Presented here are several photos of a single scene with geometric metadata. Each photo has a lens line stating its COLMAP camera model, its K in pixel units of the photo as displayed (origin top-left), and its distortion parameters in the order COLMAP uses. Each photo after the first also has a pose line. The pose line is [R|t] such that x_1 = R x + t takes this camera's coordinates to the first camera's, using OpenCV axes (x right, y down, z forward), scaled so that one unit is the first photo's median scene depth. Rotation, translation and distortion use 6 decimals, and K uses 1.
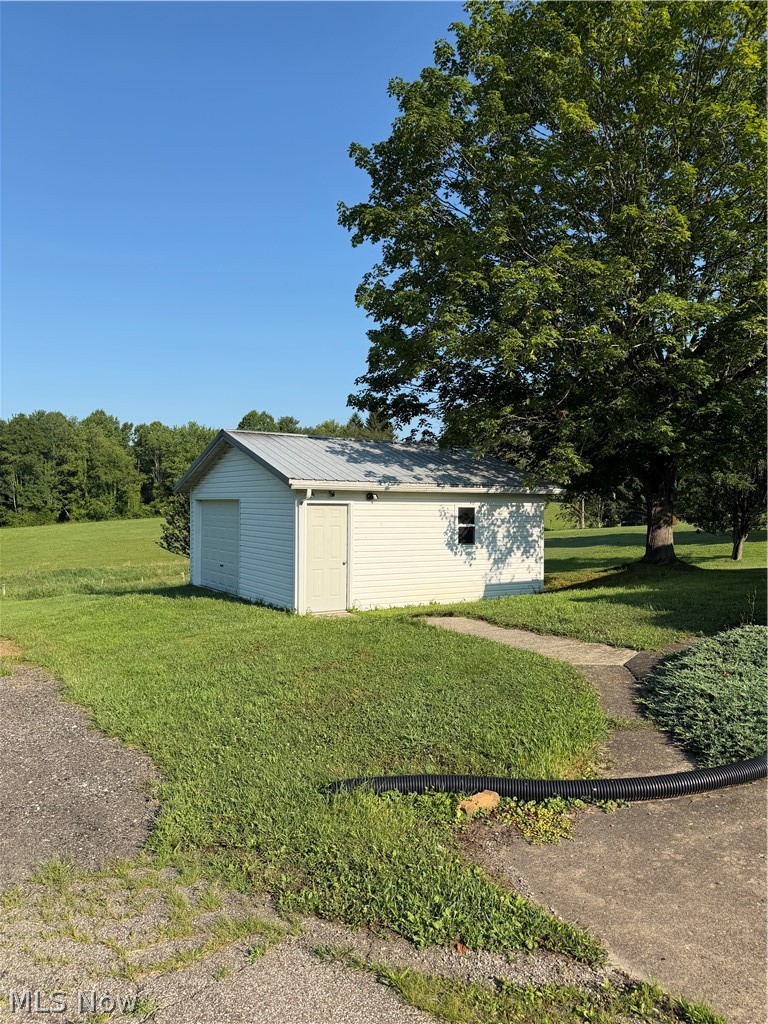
lens RADIAL K [[717.0, 0, 384.0], [0, 717.0, 512.0], [0, 0, 1]] dist [0.048089, -0.053283]
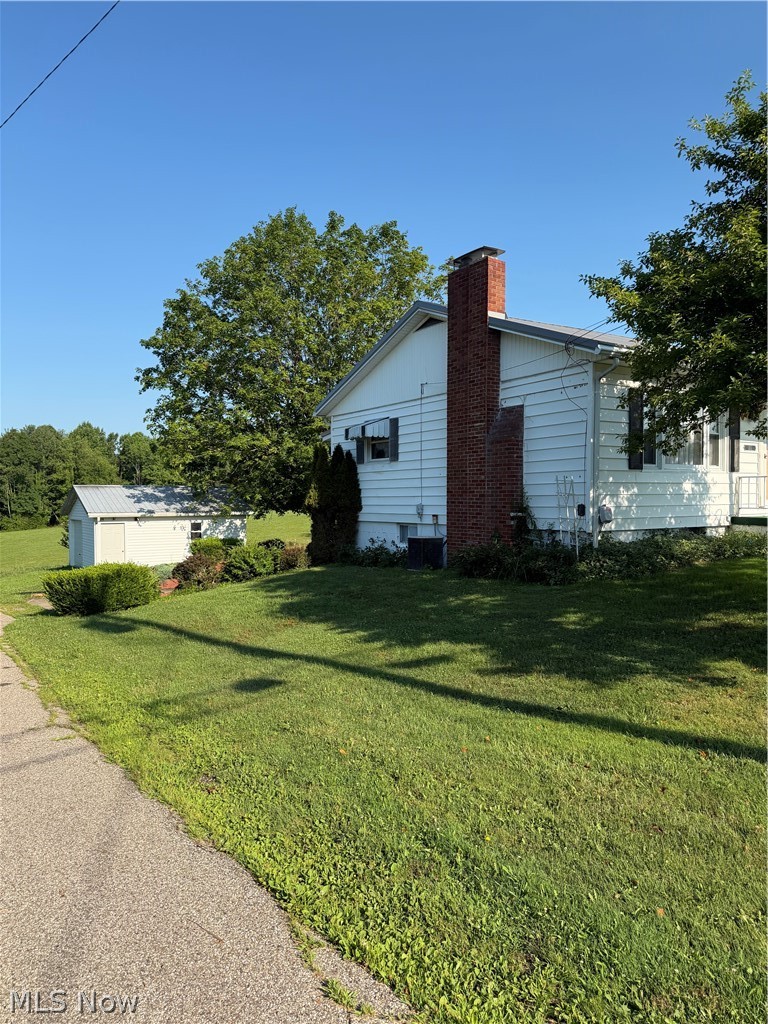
lens RADIAL K [[775.4, 0, 384.0], [0, 775.4, 512.0], [0, 0, 1]] dist [0.064223, -0.001367]
pose [[0.999032, -0.013148, -0.041972, 0.116293], [0.013356, 0.999900, 0.004670, -0.006272], [0.041907, -0.005226, 0.999108, -0.184606]]
